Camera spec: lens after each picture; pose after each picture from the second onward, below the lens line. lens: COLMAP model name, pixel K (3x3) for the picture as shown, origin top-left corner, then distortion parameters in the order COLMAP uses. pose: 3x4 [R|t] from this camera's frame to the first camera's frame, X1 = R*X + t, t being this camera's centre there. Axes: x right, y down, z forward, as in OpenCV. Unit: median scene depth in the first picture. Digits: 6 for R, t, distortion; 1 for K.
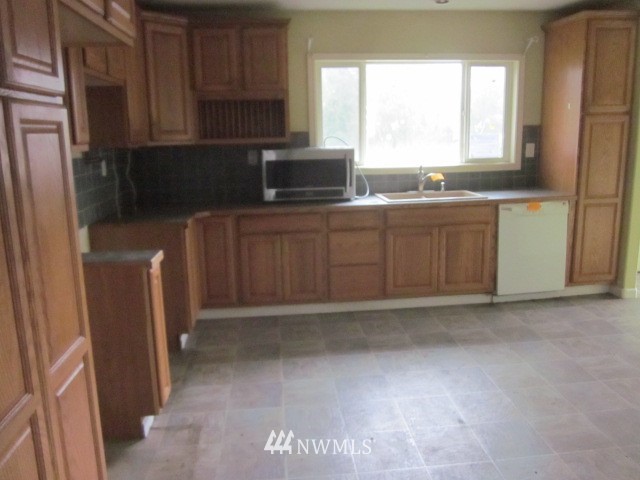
lens RADIAL K [[535.6, 0, 324.0], [0, 535.6, 239.6], [0, 0, 1]] dist [-0.043668, 0.007403]
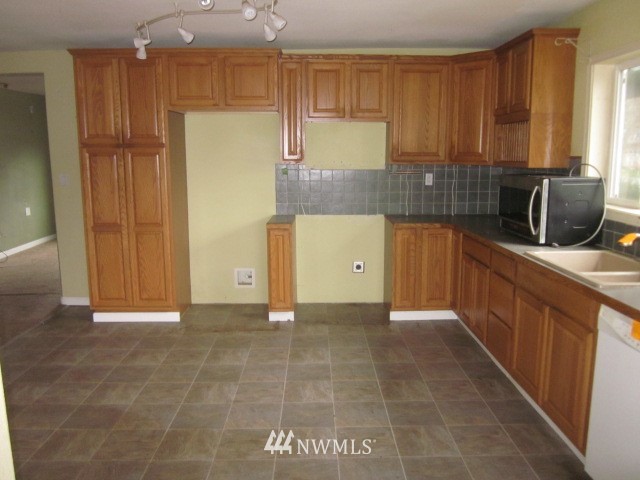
lens RADIAL K [[535.6, 0, 324.0], [0, 535.6, 239.6], [0, 0, 1]] dist [-0.043668, 0.007403]
pose [[-0.094595, 0.182323, -0.978678, 1.064864], [-0.191118, 0.961474, 0.197590, -0.224928], [0.976998, 0.205734, -0.056105, 0.934208]]
